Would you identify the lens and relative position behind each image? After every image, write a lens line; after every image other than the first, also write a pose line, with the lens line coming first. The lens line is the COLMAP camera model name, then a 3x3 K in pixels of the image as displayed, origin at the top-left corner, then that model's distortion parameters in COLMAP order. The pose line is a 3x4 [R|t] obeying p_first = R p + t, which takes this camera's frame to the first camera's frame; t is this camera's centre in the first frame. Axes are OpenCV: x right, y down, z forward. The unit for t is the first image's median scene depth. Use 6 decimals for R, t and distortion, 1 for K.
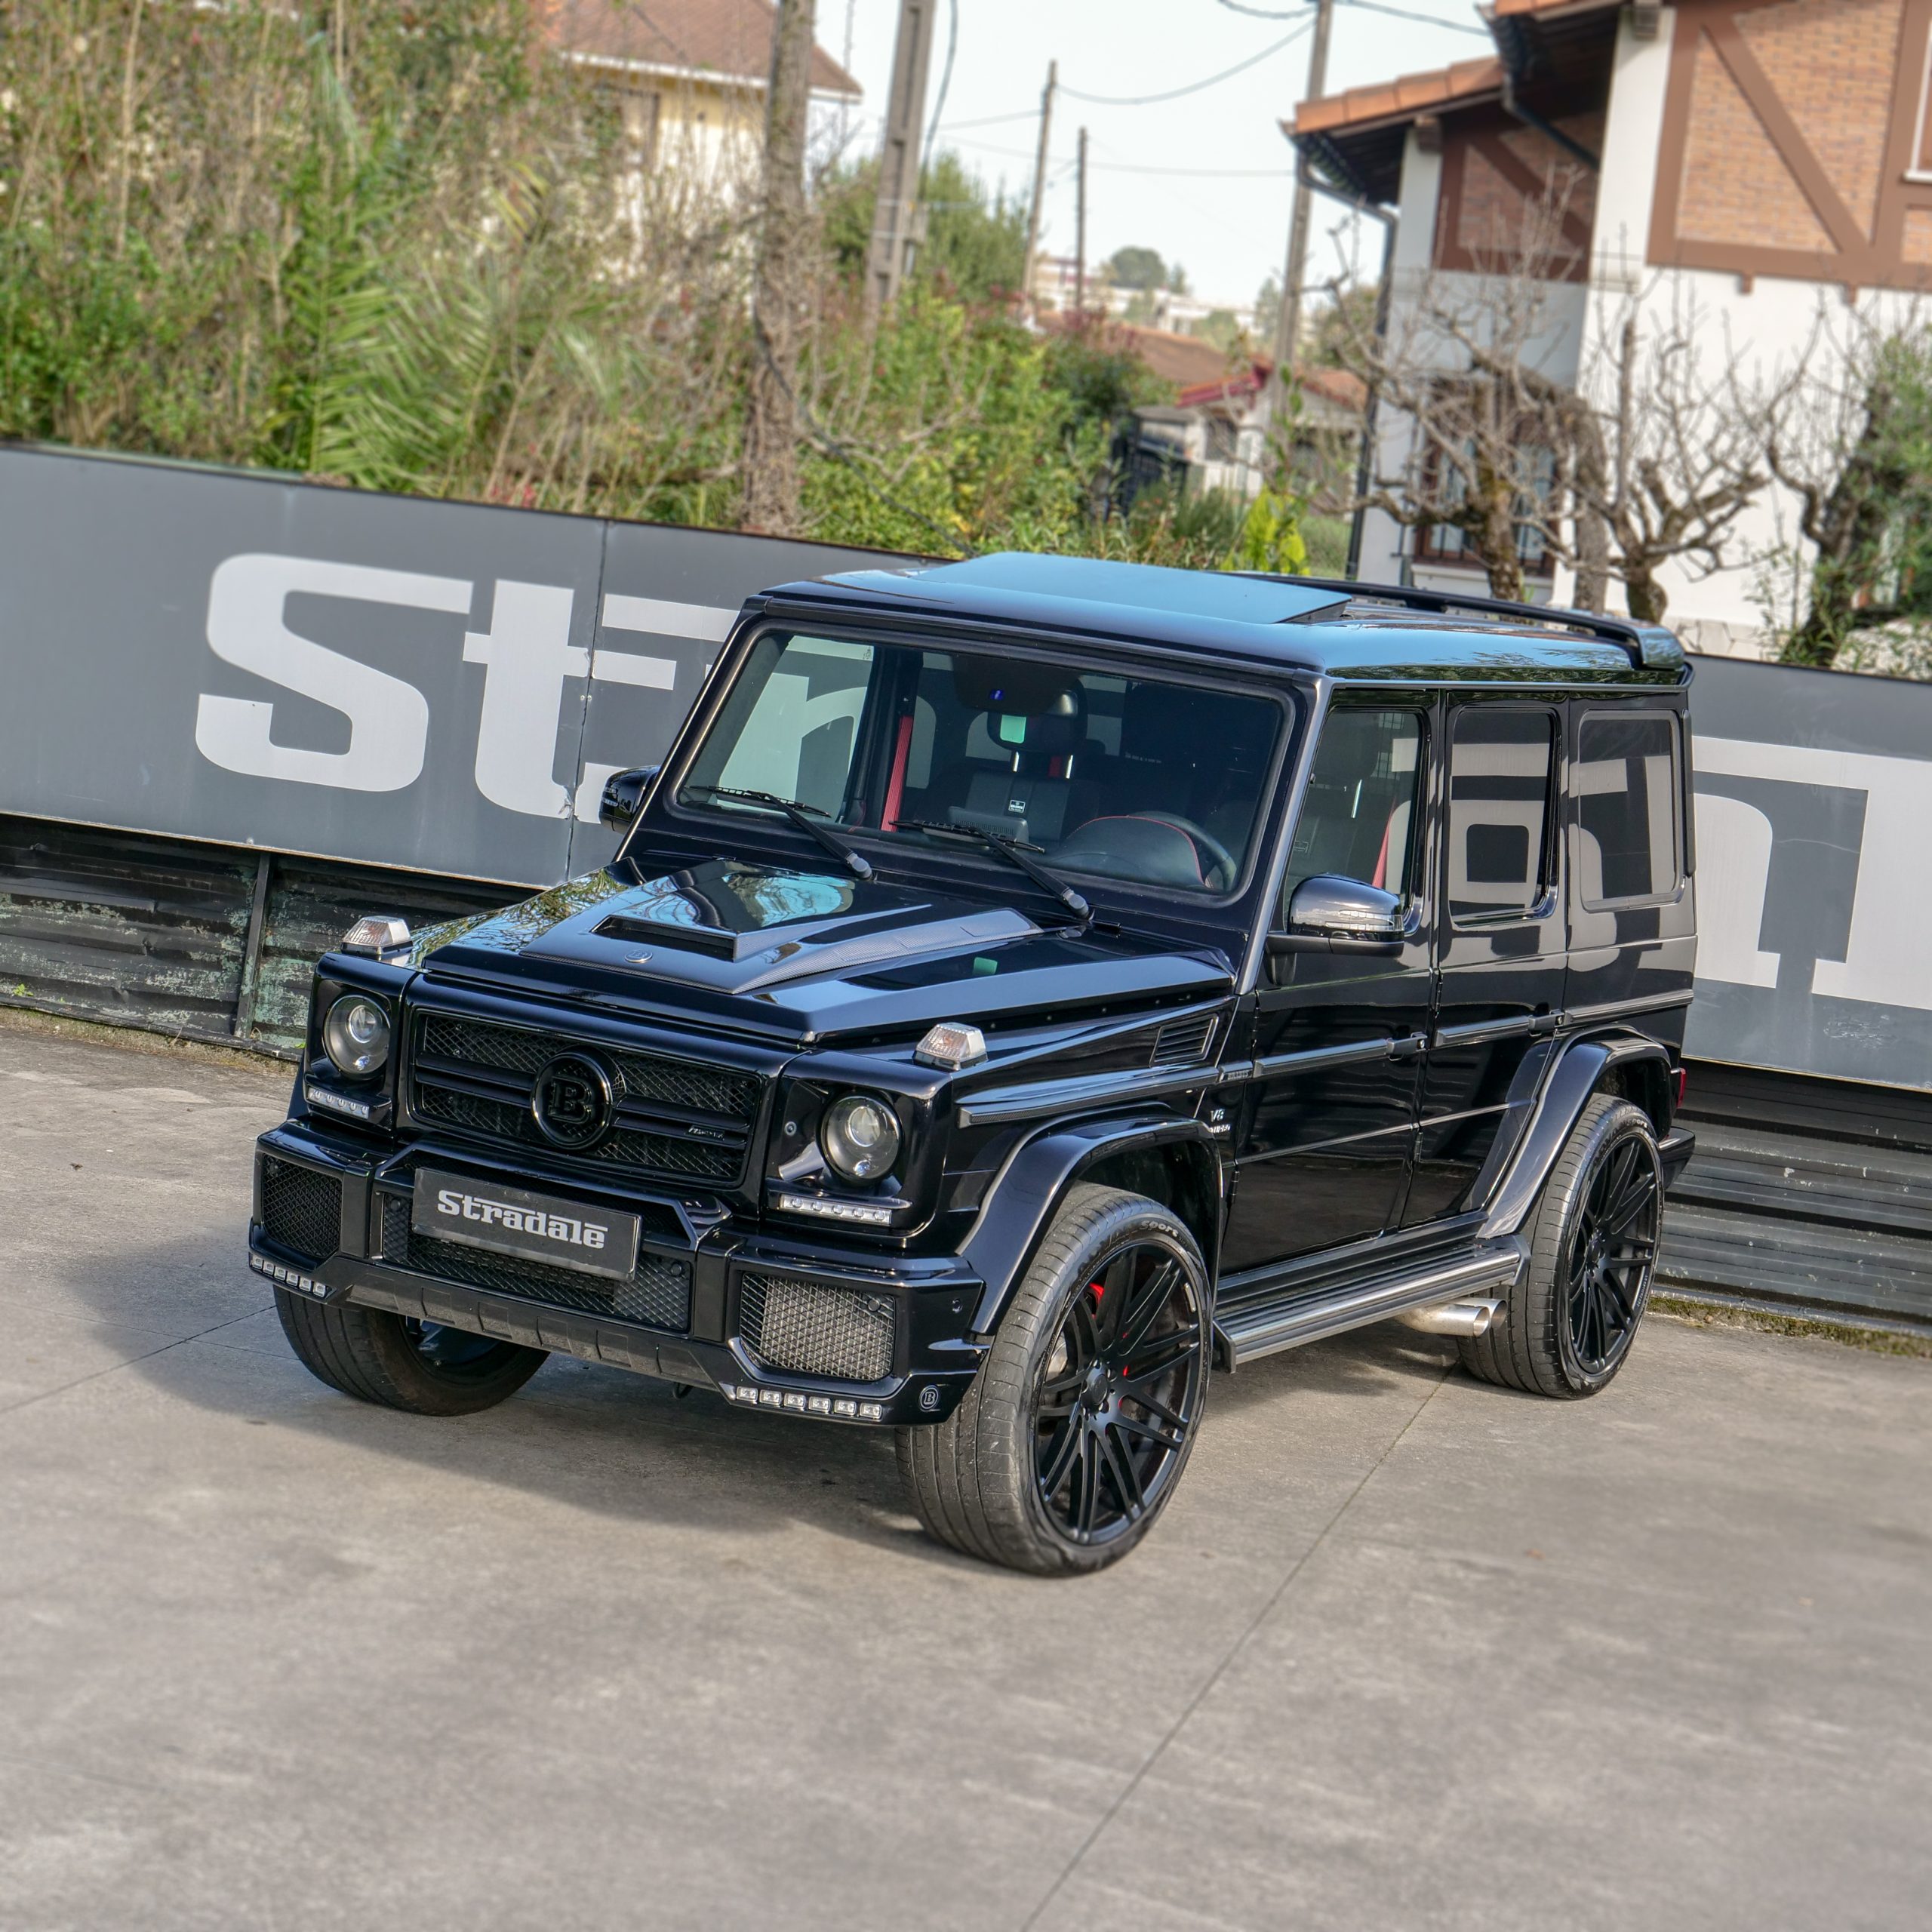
lens RADIAL K [[4454.5, 0, 949.1], [0, 4454.5, 963.6], [0, 0, 1]] dist [0.024805, -0.305801]
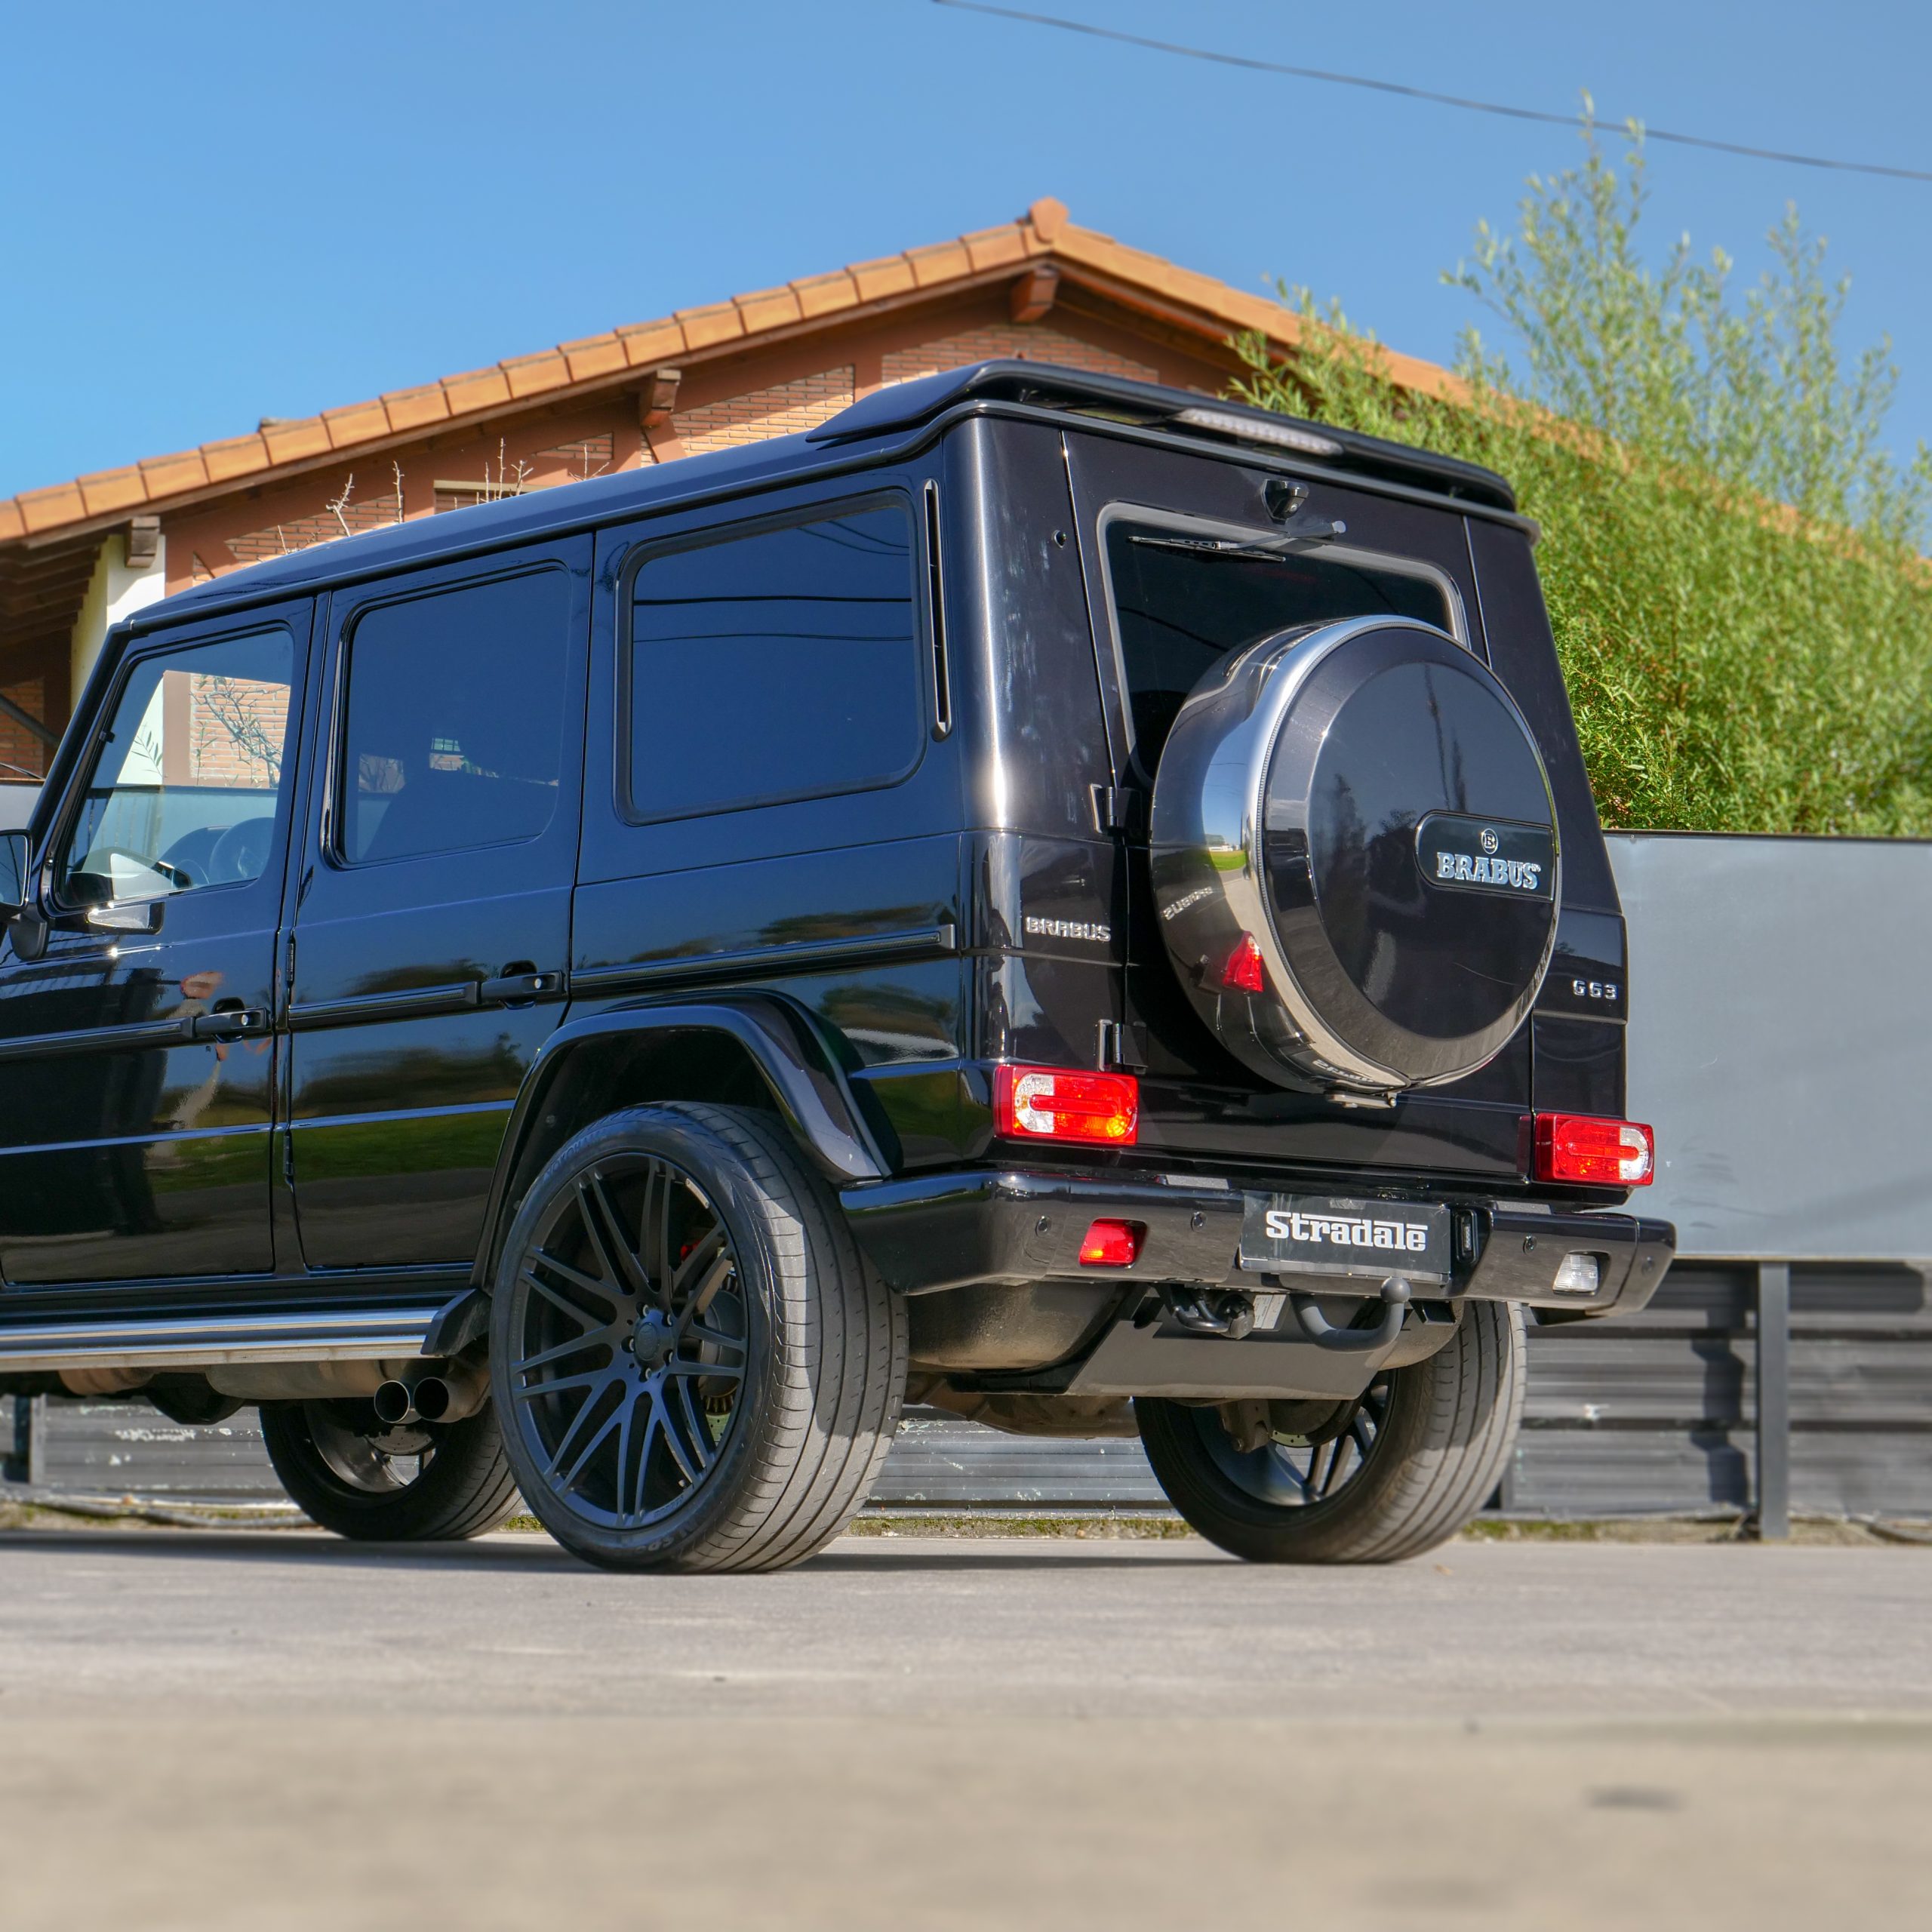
lens RADIAL K [[4903.6, 0, 966.4], [0, 4903.6, 926.6], [0, 0, 1]] dist [-0.034814, 0.355084]
pose [[0.904811, -0.065161, 0.420798, -0.269859], [0.144740, 0.976444, -0.160022, 0.117657], [-0.400458, 0.205696, 0.892929, 0.089779]]
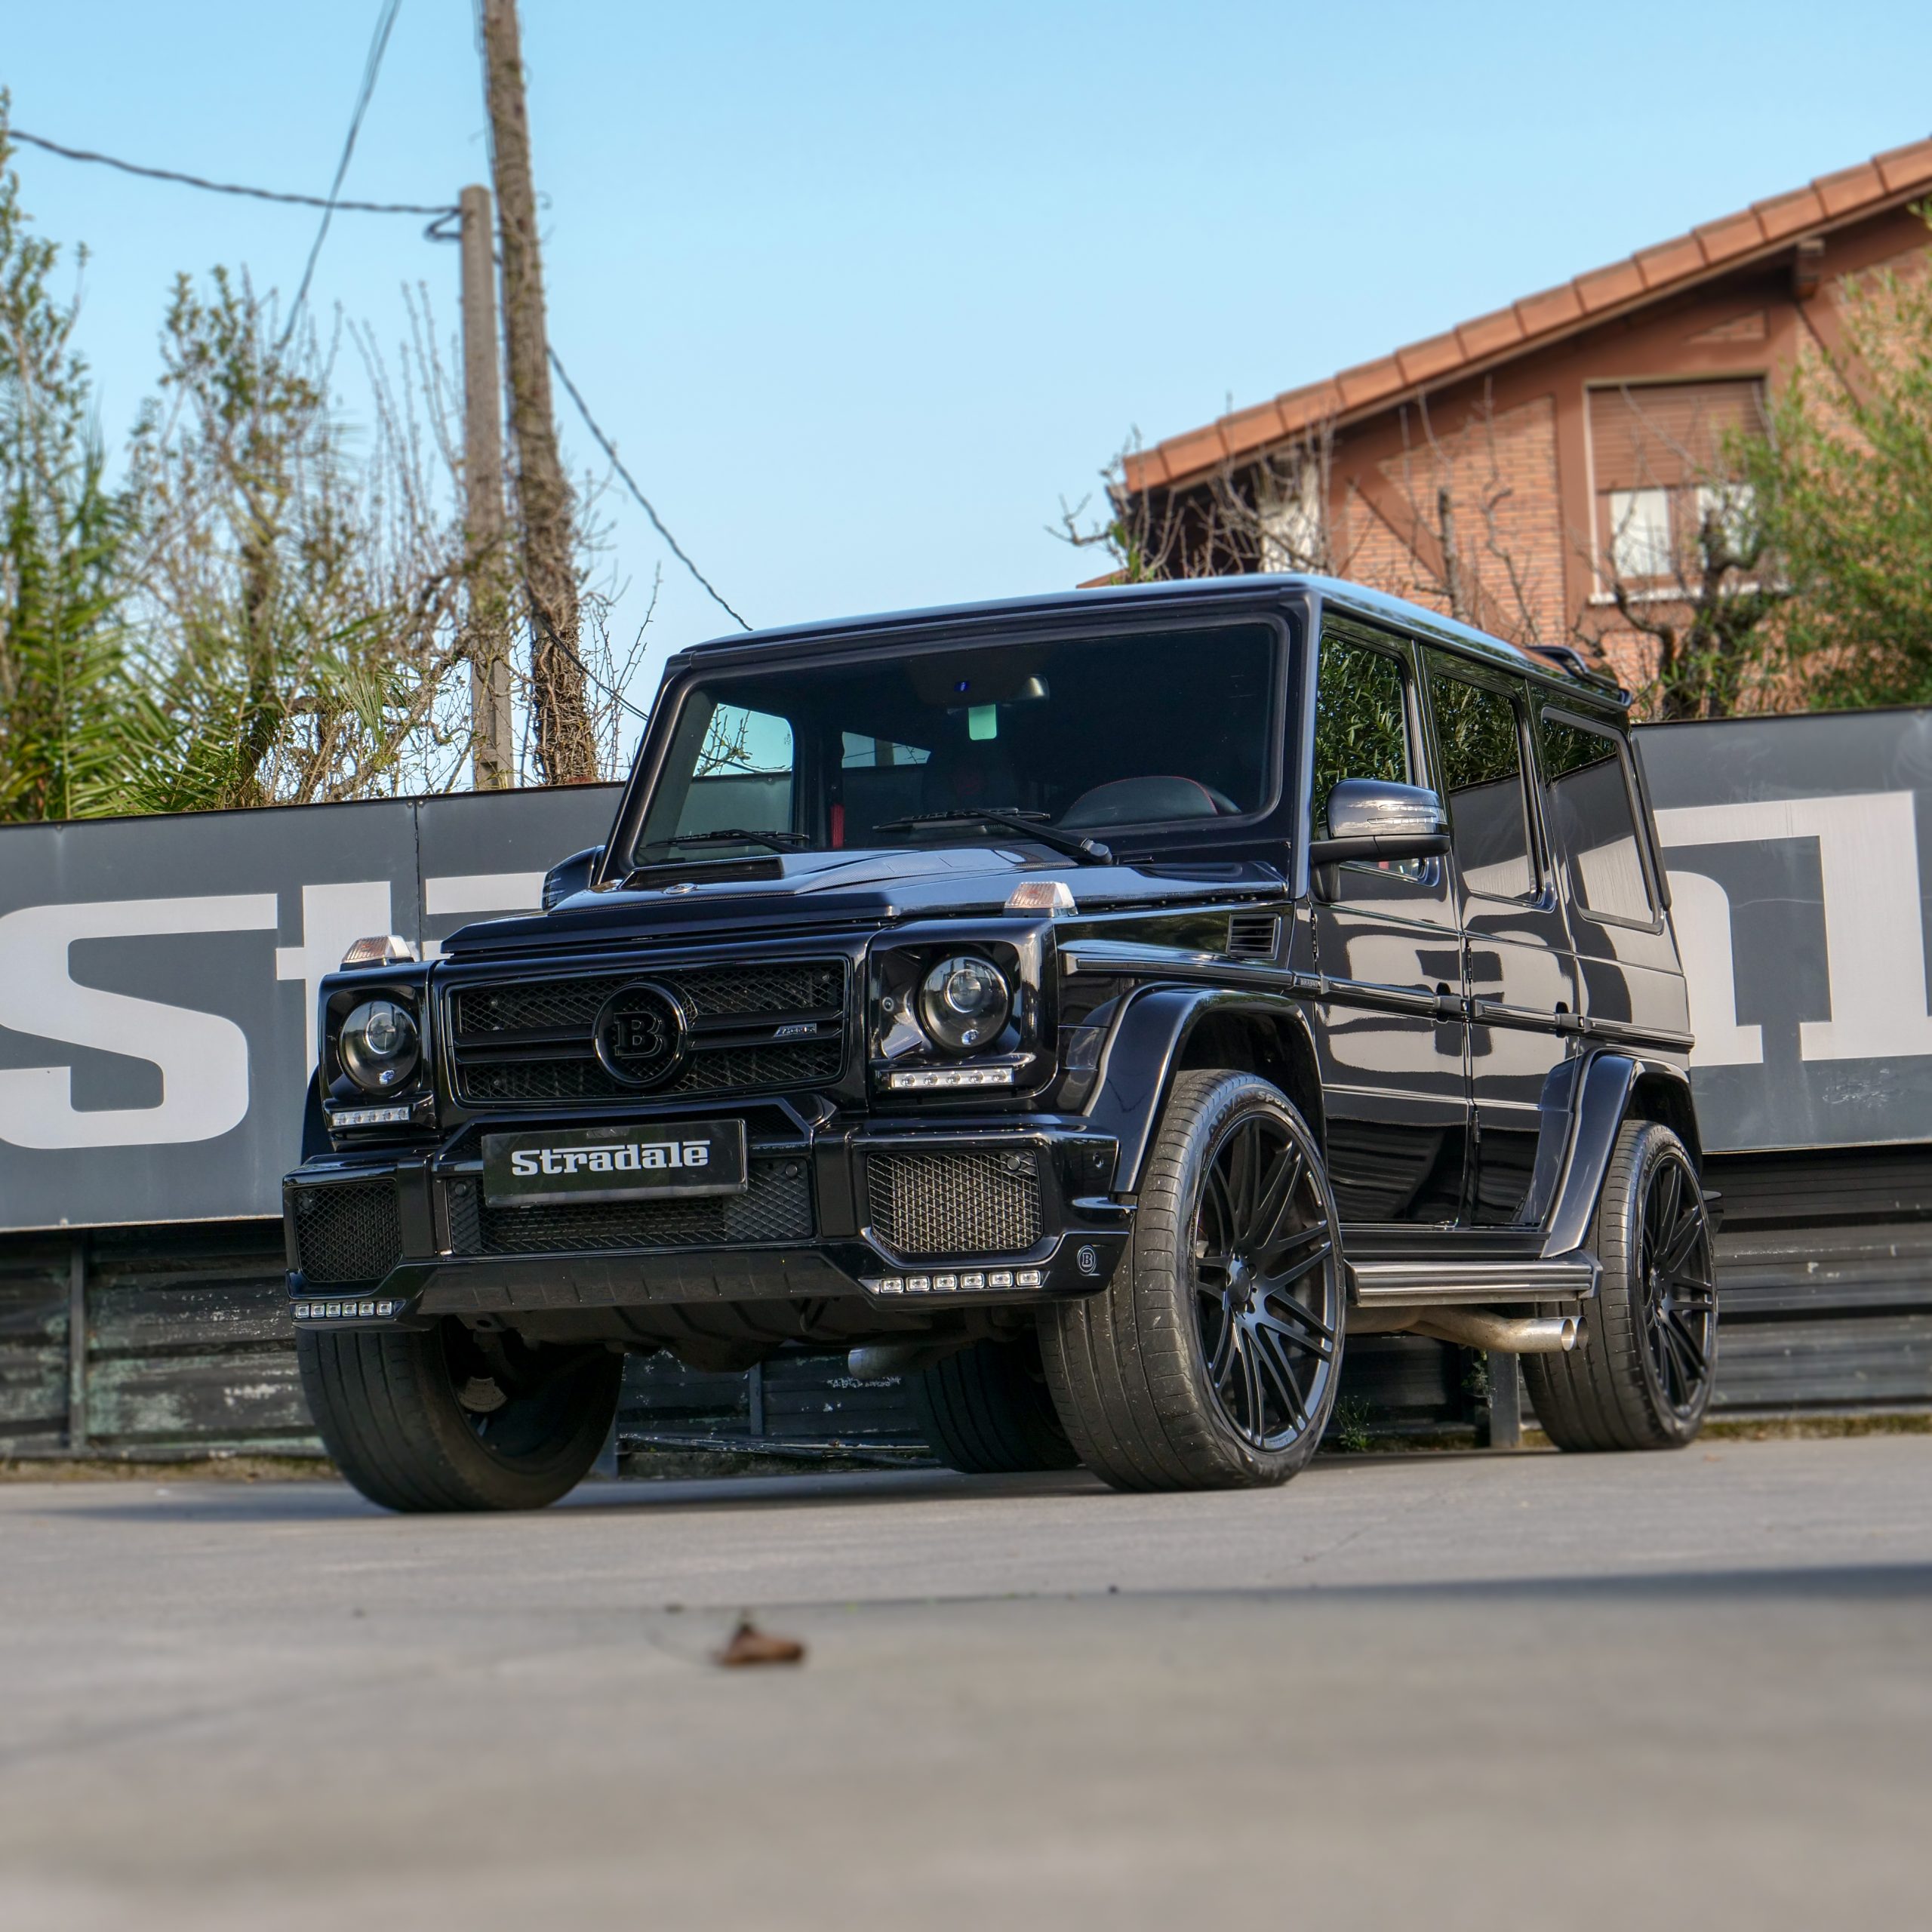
lens RADIAL K [[5096.4, 0, 965.2], [0, 5096.4, 923.3], [0, 0, 1]] dist [0.008887, -0.180539]
pose [[0.982755, -0.148414, 0.110303, -0.090695], [0.167391, 0.967482, -0.189626, 0.151603], [-0.078573, 0.204820, 0.975641, -0.026783]]
